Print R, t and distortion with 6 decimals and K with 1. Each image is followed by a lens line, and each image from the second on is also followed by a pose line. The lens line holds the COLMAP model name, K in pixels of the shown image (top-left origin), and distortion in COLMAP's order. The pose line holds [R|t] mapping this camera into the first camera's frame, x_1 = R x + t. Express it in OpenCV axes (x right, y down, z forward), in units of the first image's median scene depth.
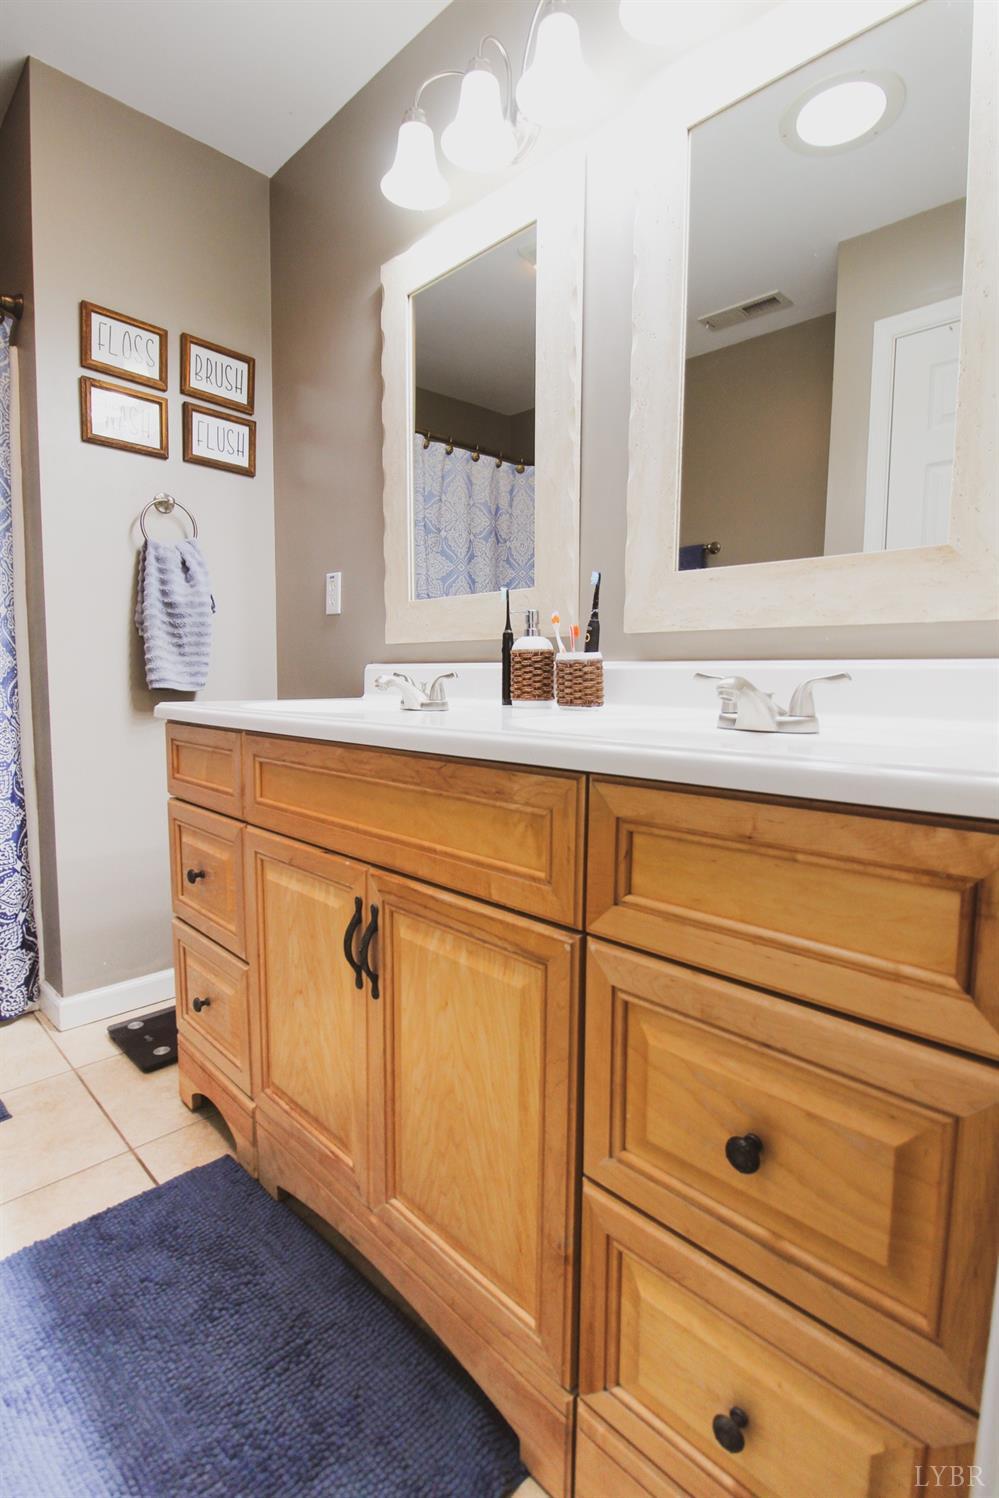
lens RADIAL K [[689.7, 0, 496.5], [0, 689.7, 743.7], [0, 0, 1]] dist [-0.003946, -0.011501]
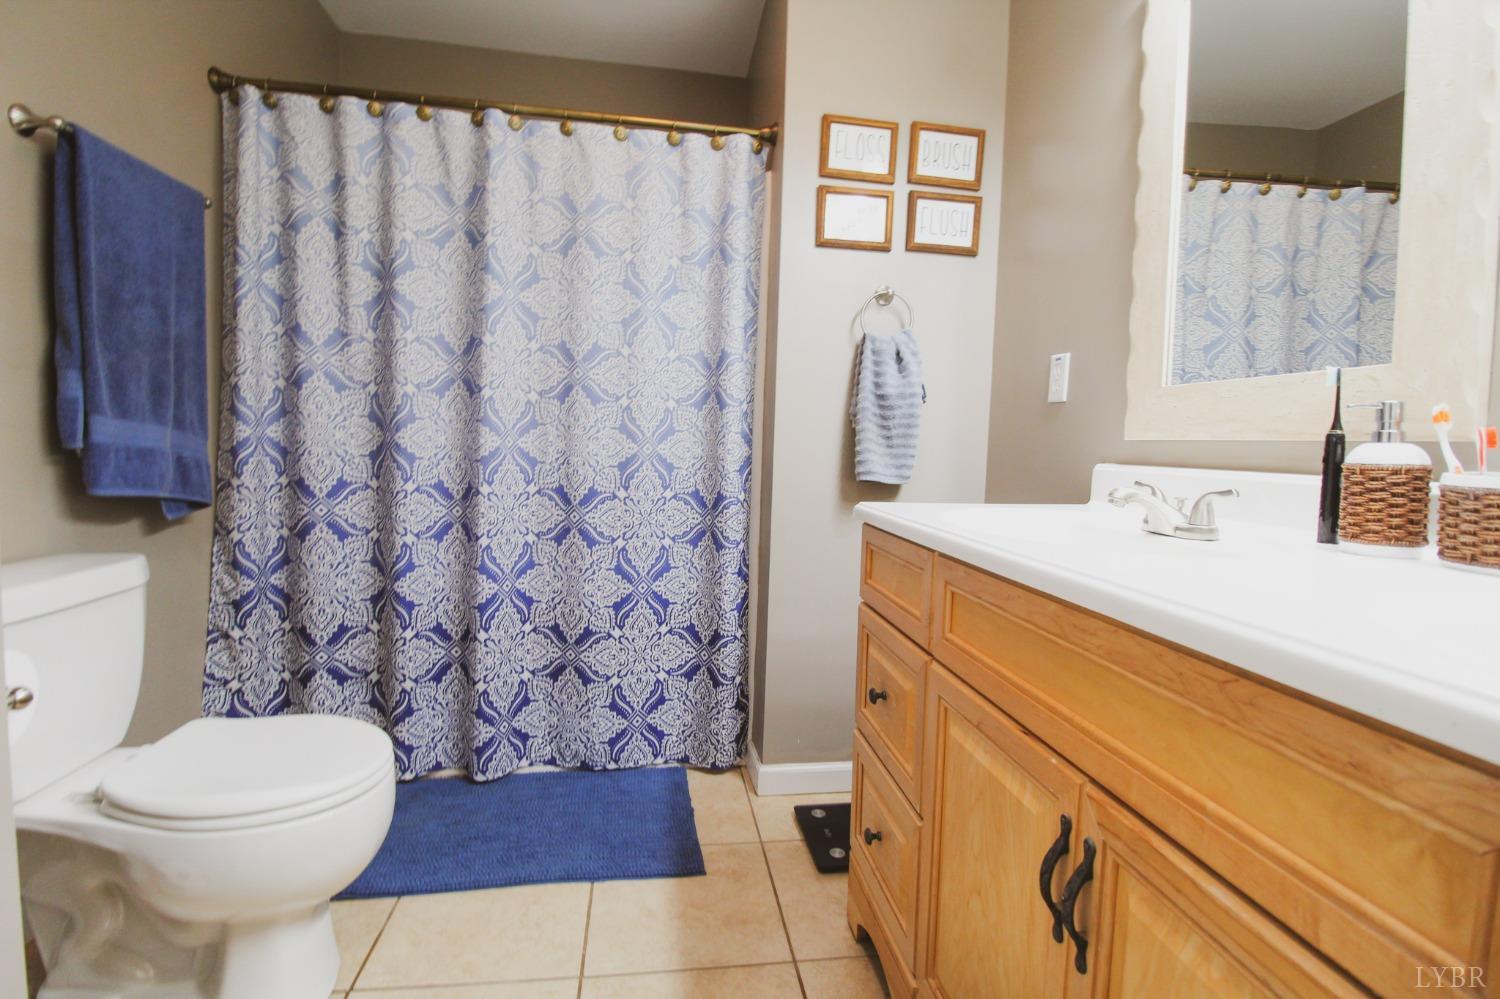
lens RADIAL K [[690.6, 0, 747.2], [0, 690.6, 494.6], [0, 0, 1]] dist [-0.003946, -0.011501]
pose [[0.798057, 0.054619, -0.600102, -0.027491], [-0.076720, 0.996989, -0.011285, -0.039502], [0.597678, 0.055046, 0.799844, 0.107549]]
